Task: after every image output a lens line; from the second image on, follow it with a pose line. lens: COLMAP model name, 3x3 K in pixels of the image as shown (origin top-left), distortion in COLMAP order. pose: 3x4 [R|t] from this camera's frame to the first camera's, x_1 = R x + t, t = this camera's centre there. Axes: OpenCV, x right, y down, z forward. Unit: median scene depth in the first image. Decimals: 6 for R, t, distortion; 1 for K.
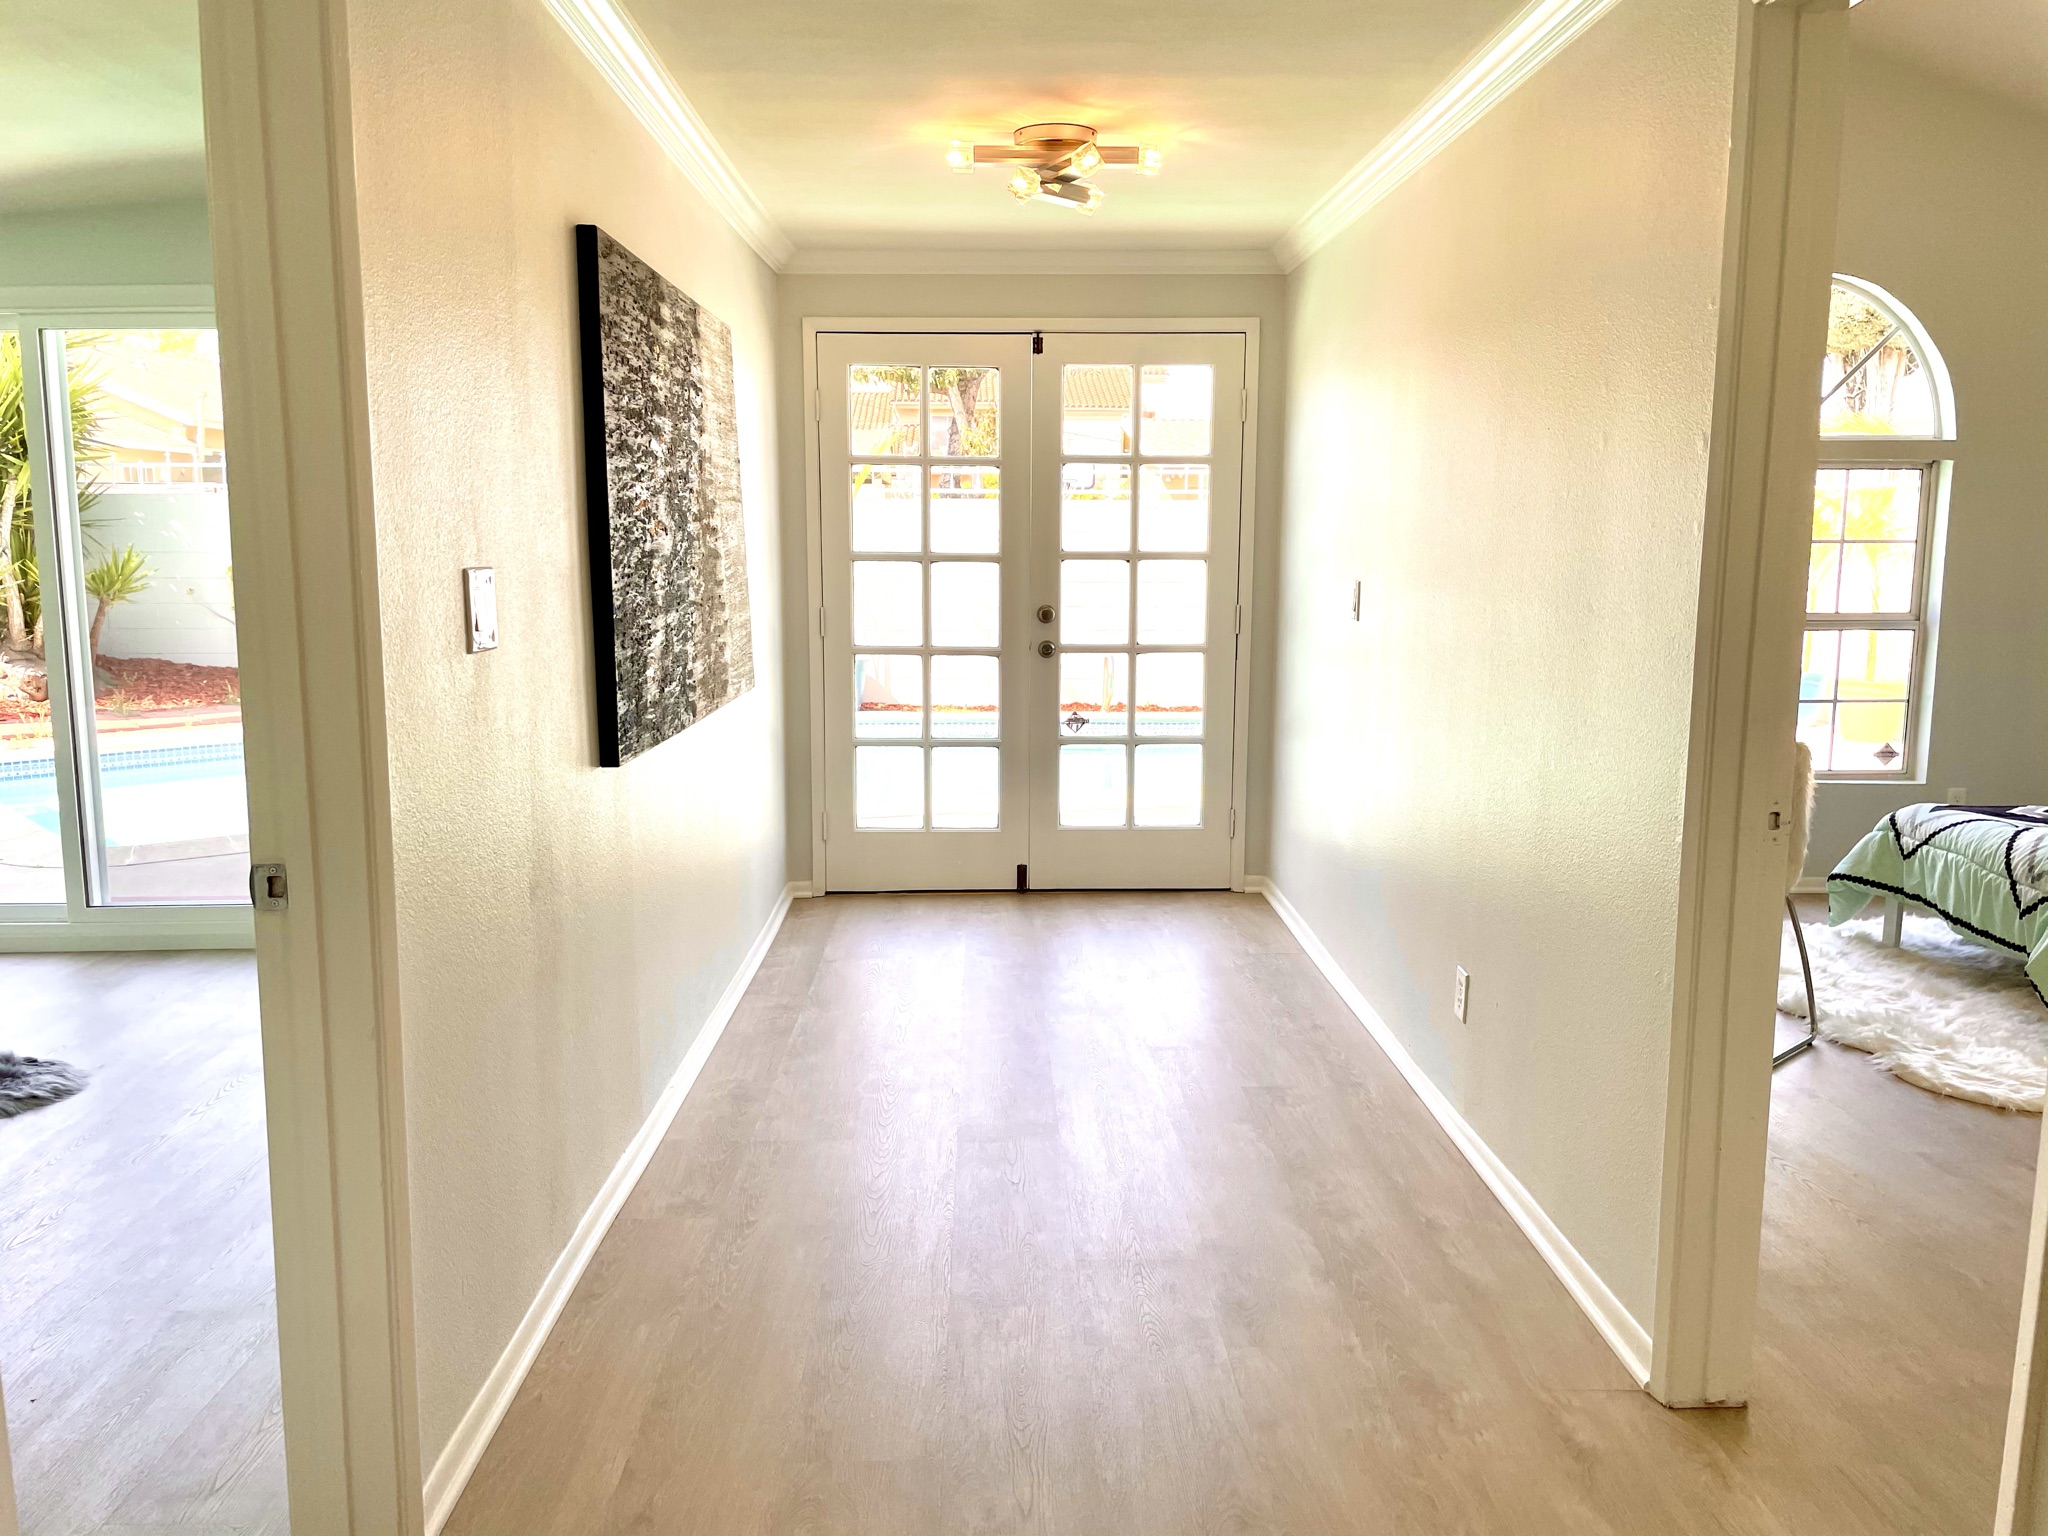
lens RADIAL K [[1567.6, 0, 1030.2], [0, 1567.6, 759.4], [0, 0, 1]] dist [0.020756, -0.025679]
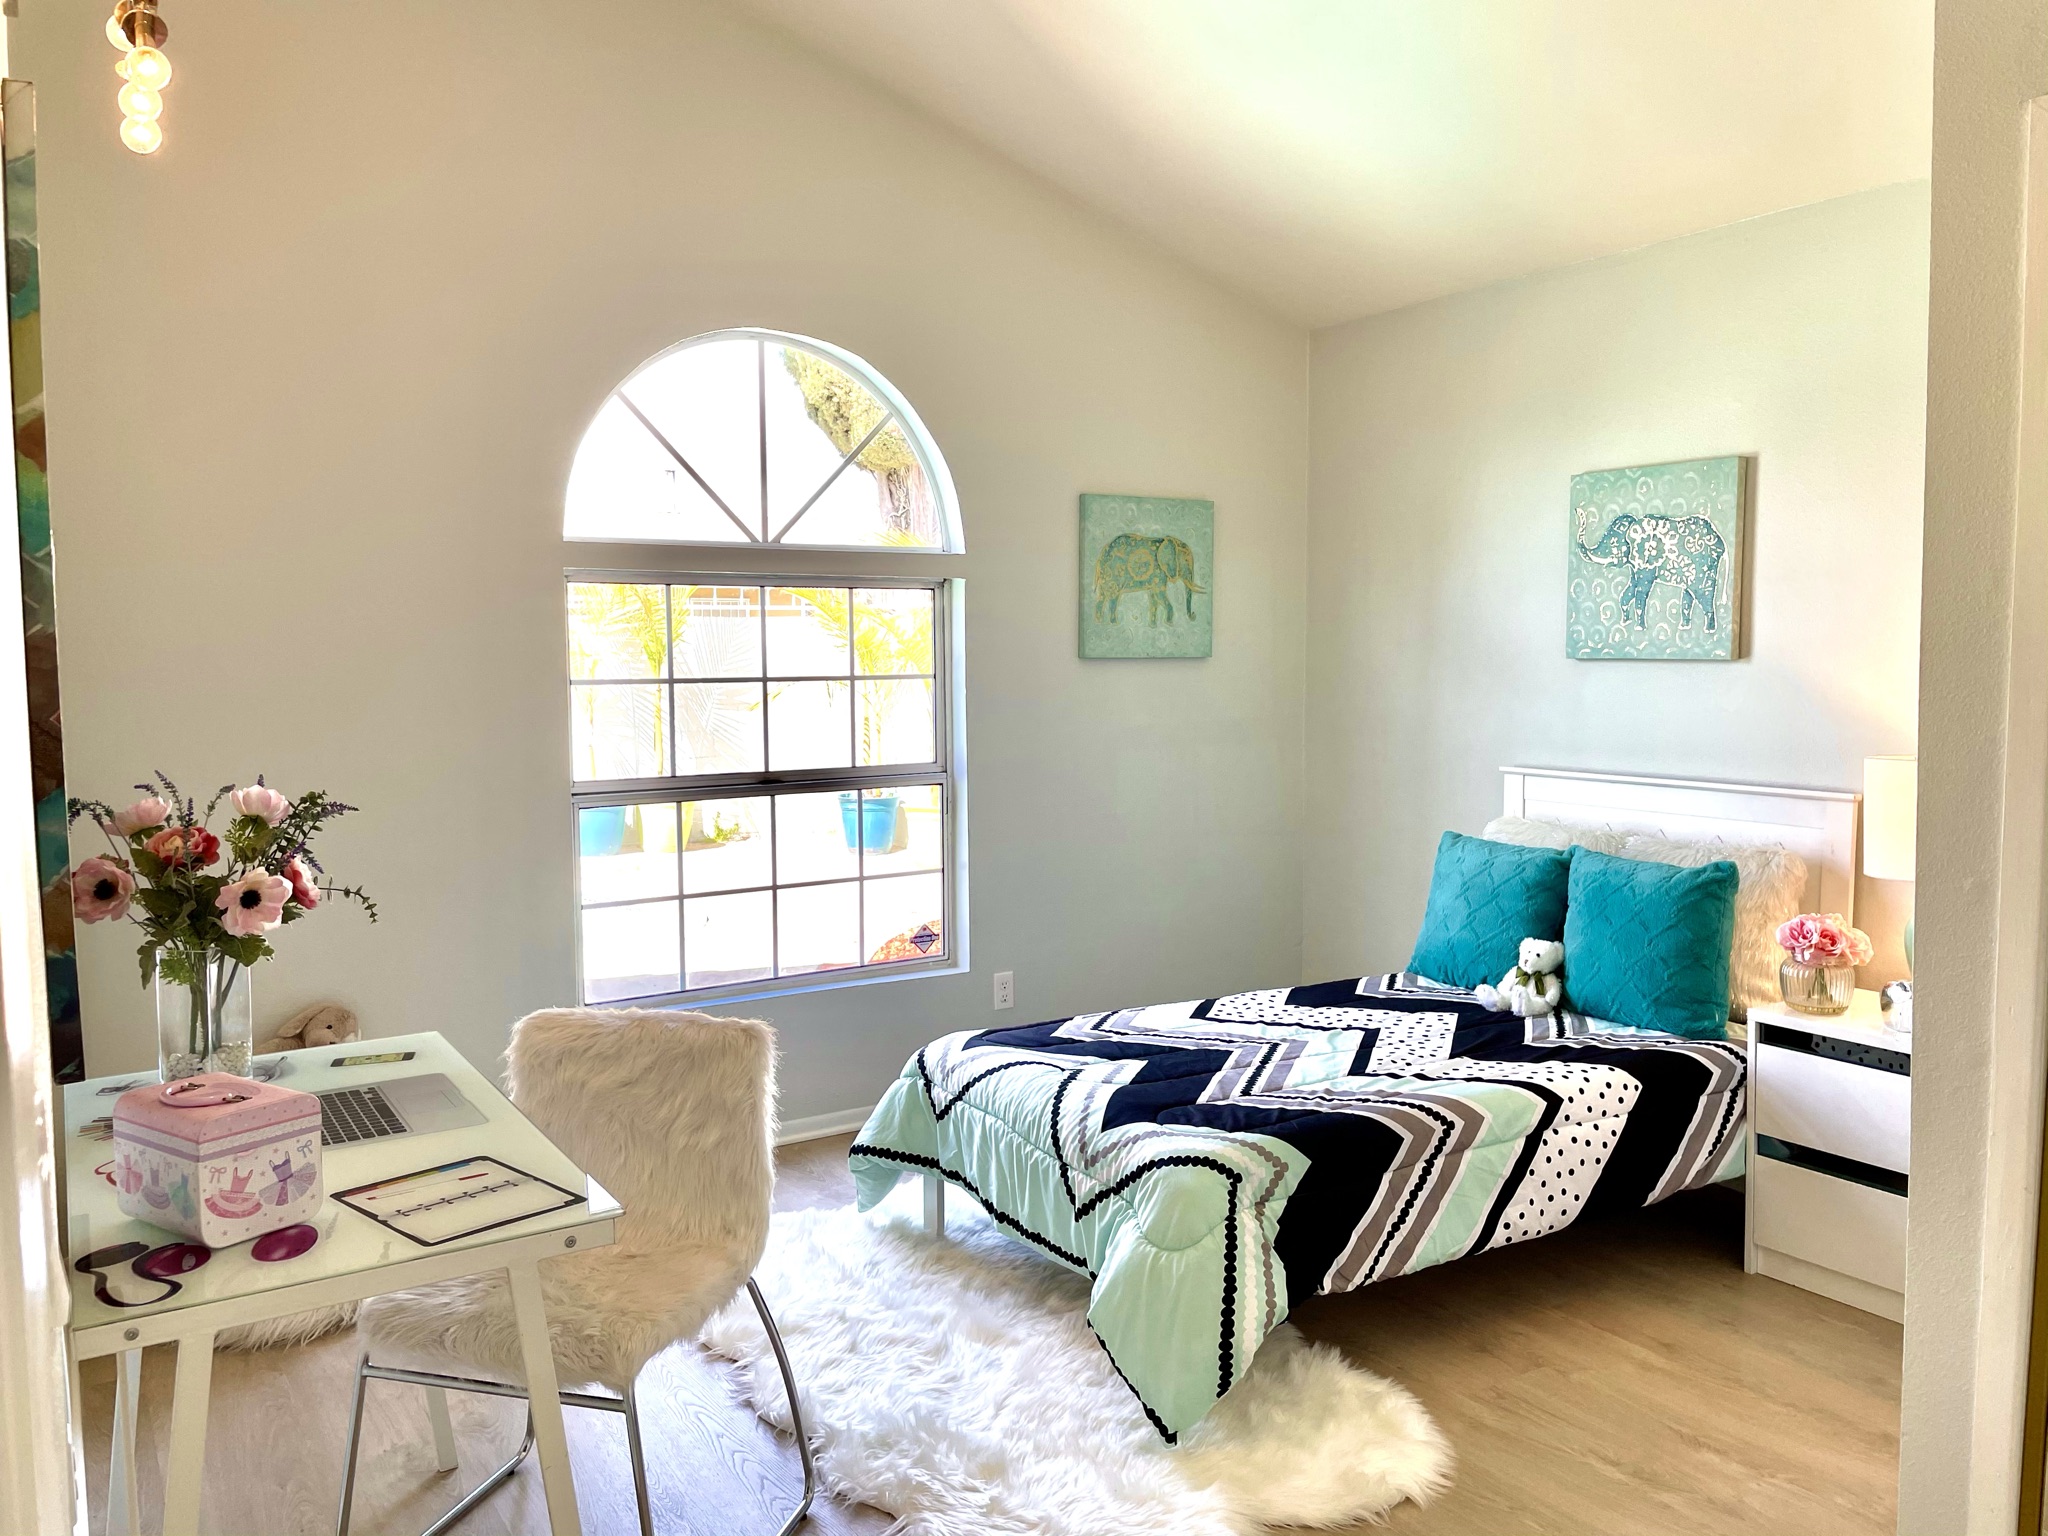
lens RADIAL K [[1567.6, 0, 1021.4], [0, 1567.6, 765.3], [0, 0, 1]] dist [0.020756, -0.025679]
pose [[0.861501, -0.050297, 0.505259, 0.238523], [0.084163, 0.995462, -0.044408, -0.066606], [-0.500733, 0.080782, 0.861824, 0.353630]]
